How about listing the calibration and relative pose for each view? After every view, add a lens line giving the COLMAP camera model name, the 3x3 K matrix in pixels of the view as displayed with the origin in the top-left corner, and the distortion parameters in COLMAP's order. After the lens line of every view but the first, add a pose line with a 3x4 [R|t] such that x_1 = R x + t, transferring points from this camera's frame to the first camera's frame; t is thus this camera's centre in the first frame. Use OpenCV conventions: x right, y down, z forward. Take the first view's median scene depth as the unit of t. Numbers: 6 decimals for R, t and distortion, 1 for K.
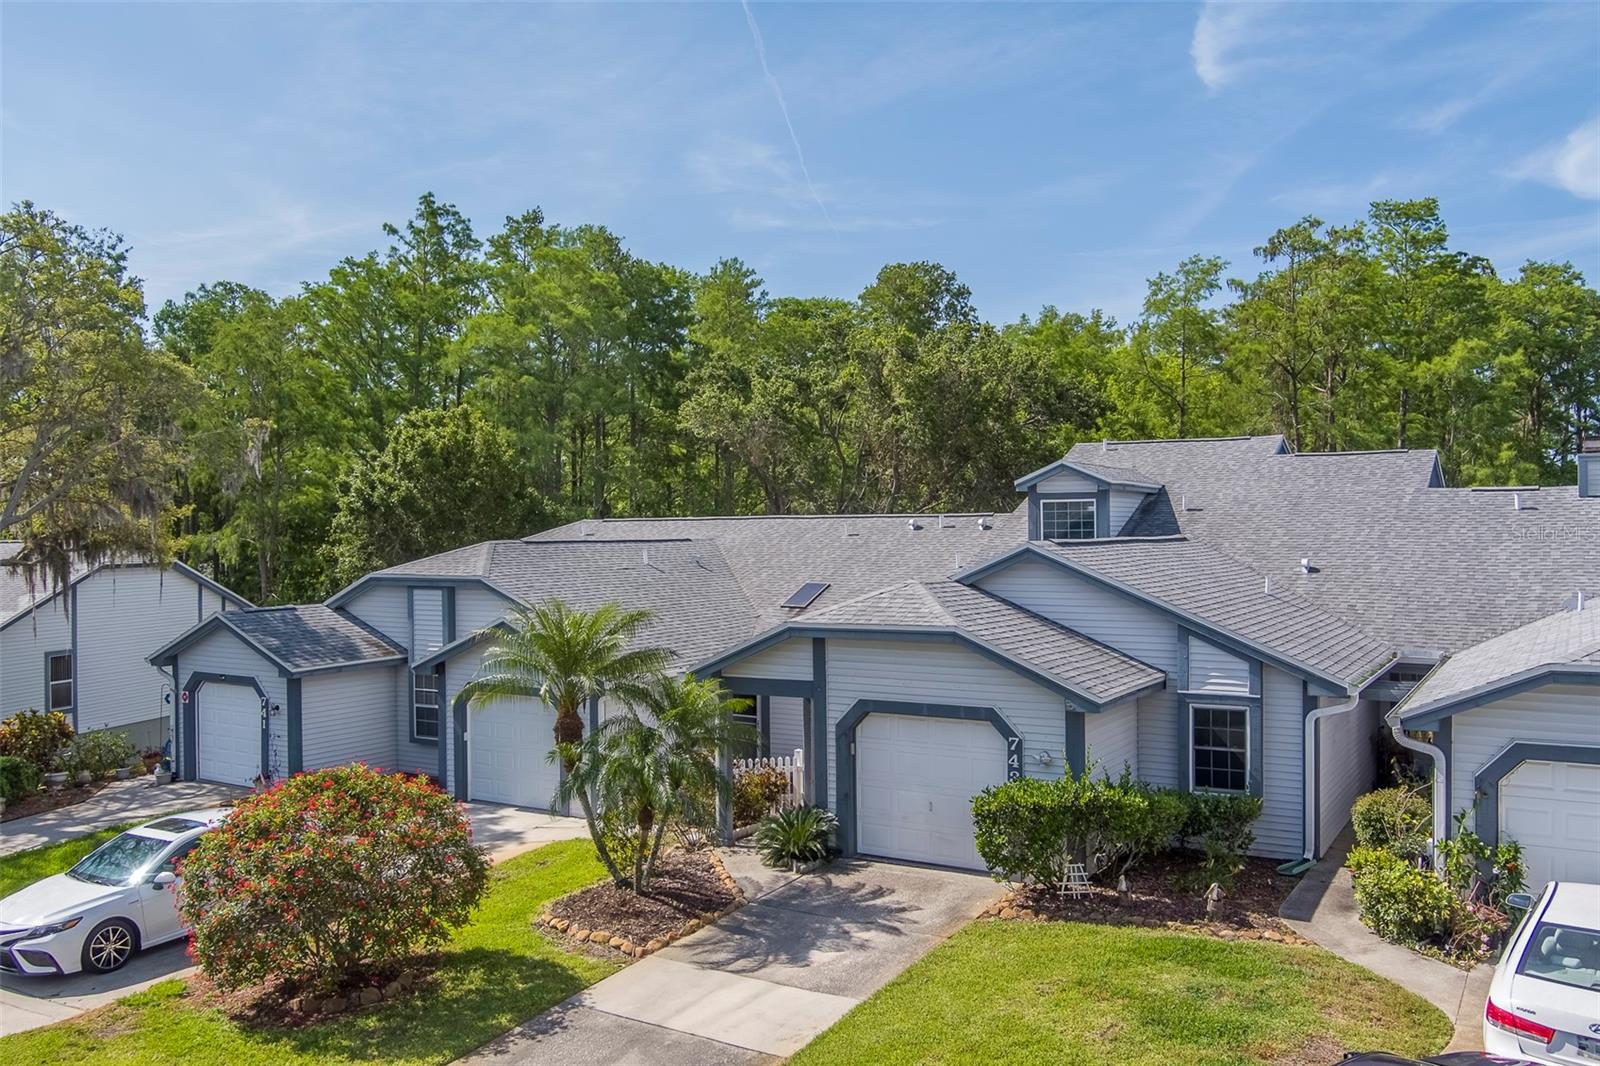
lens RADIAL K [[1317.3, 0, 794.6], [0, 1317.3, 535.1], [0, 0, 1]] dist [-0.055564, -0.003647]
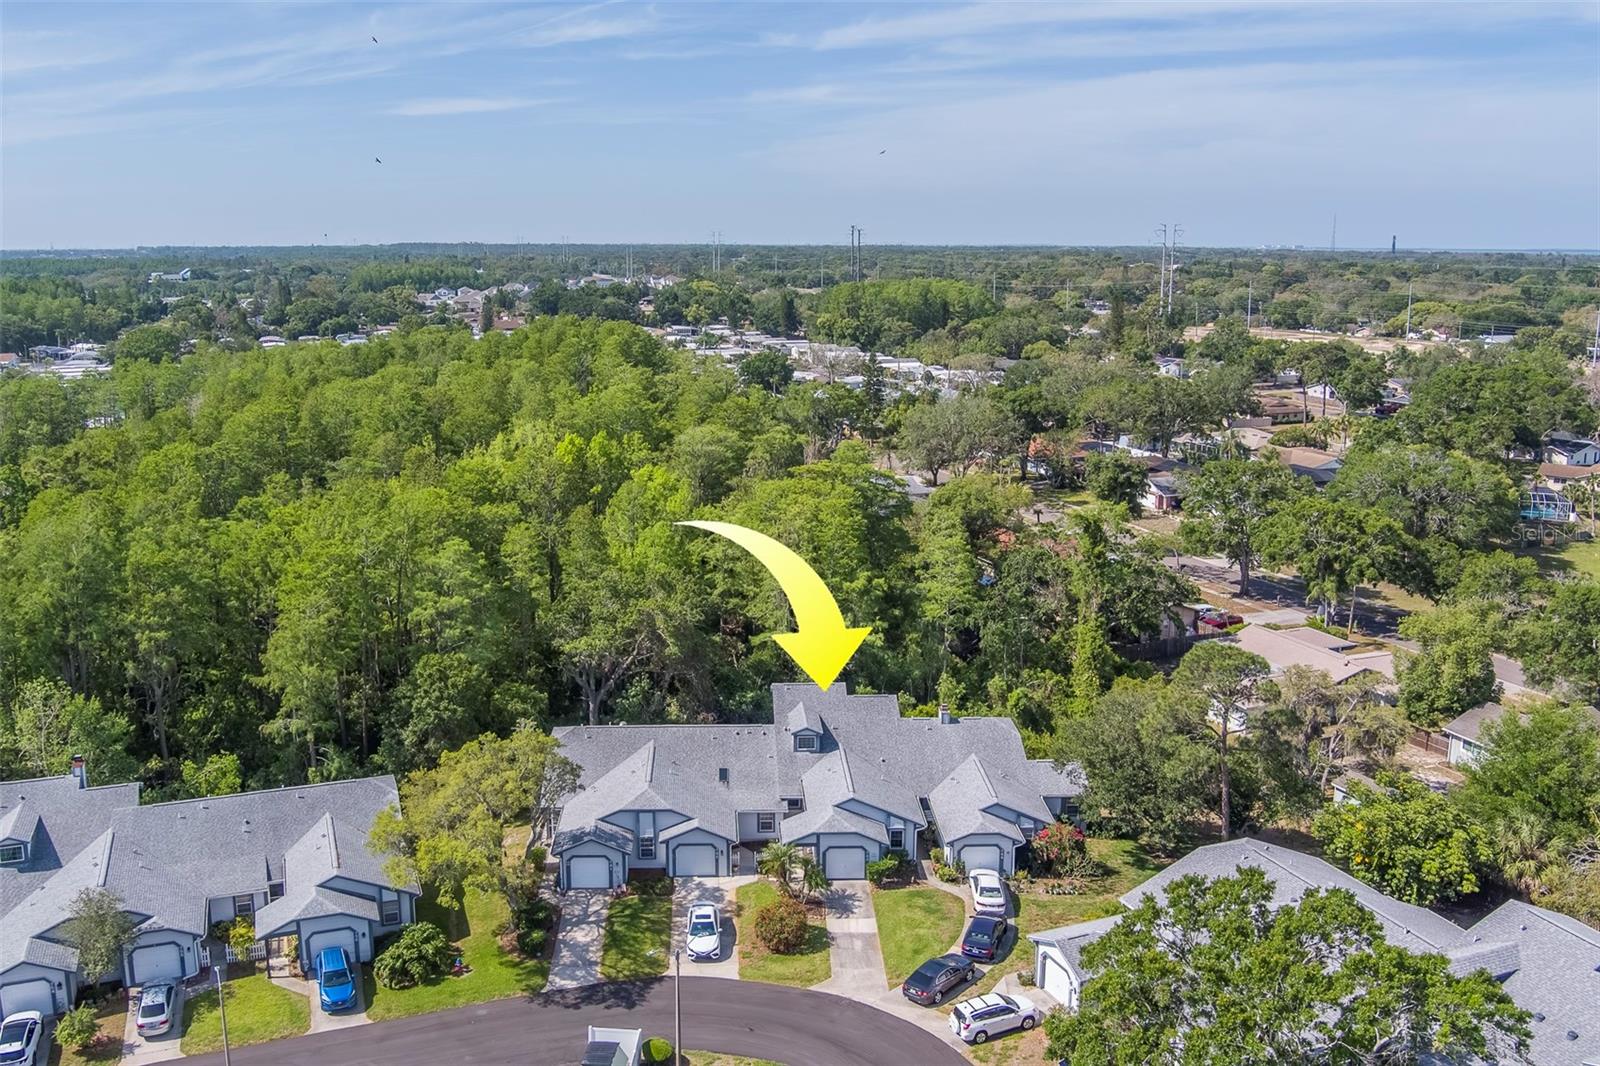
lens RADIAL K [[1317.3, 0, 794.6], [0, 1317.3, 535.1], [0, 0, 1]] dist [-0.055564, -0.003647]
pose [[0.814812, -0.090231, 0.572660, -2.353130], [-0.024549, 0.981557, 0.189588, -1.643084], [-0.579205, -0.168537, 0.797570, -2.125830]]
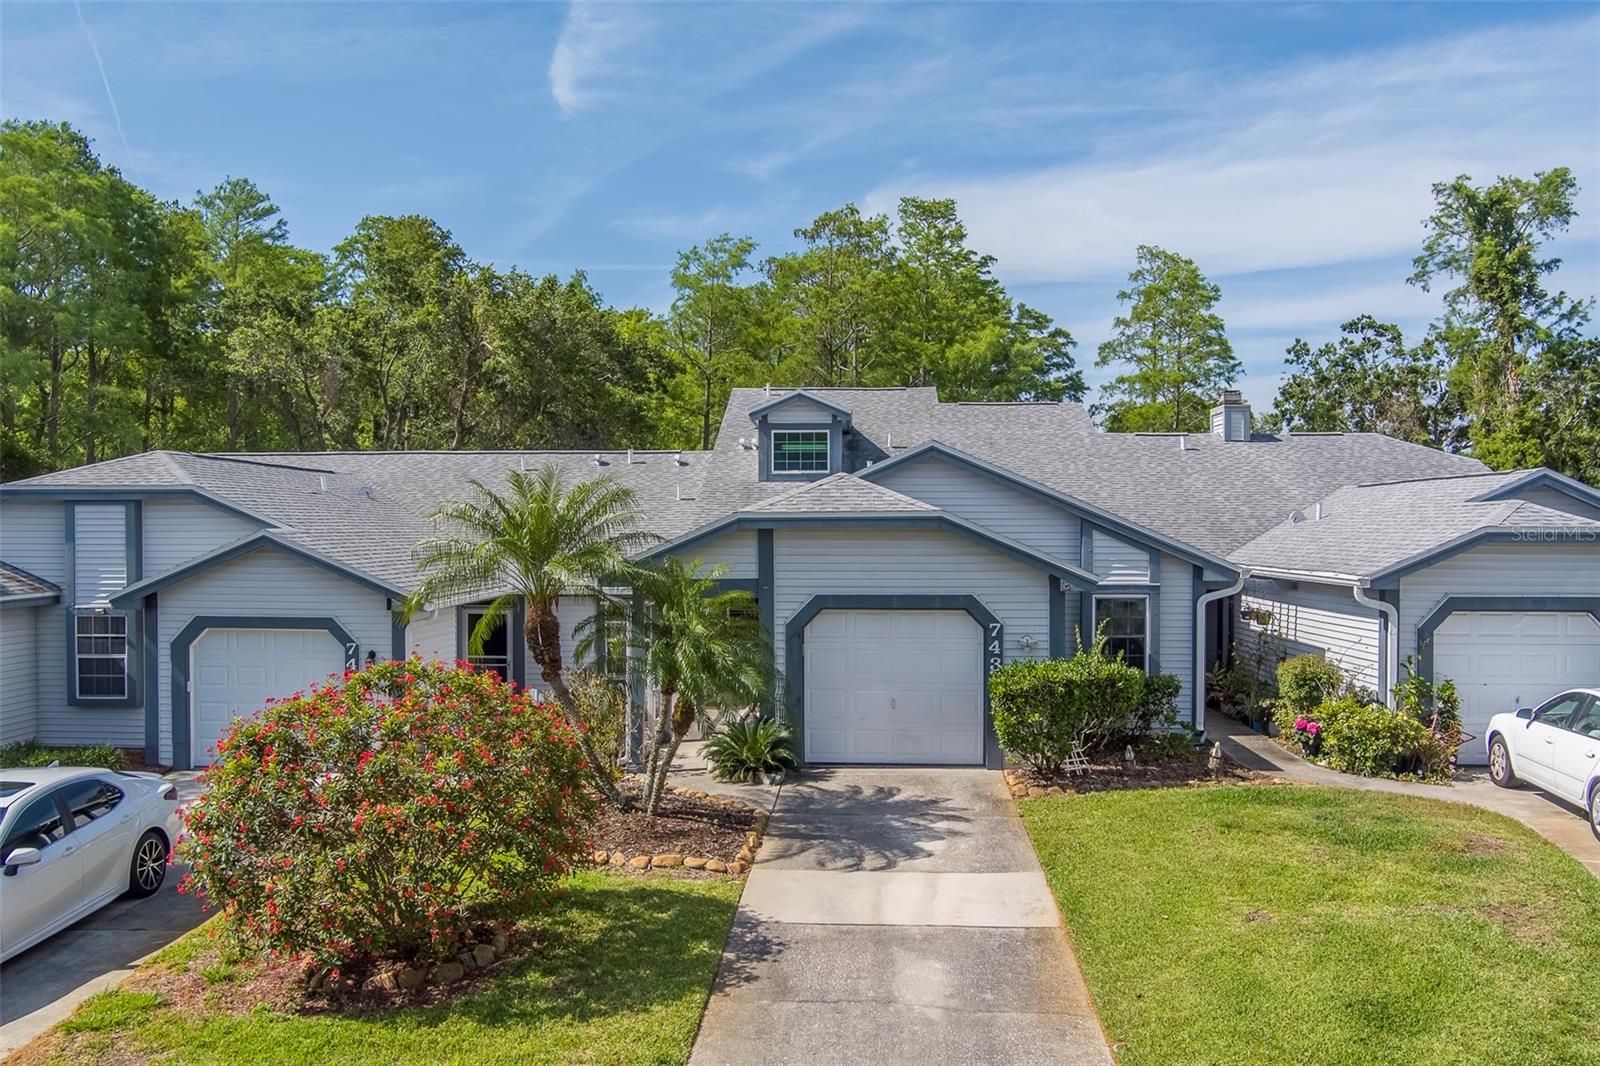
lens RADIAL K [[1317.3, 0, 794.6], [0, 1317.3, 535.1], [0, 0, 1]] dist [-0.055564, -0.003647]
pose [[0.874049, 0.008910, 0.485757, -0.411399], [-0.005703, 0.999951, -0.008081, 0.088825], [-0.485805, 0.004293, 0.874057, 0.190797]]
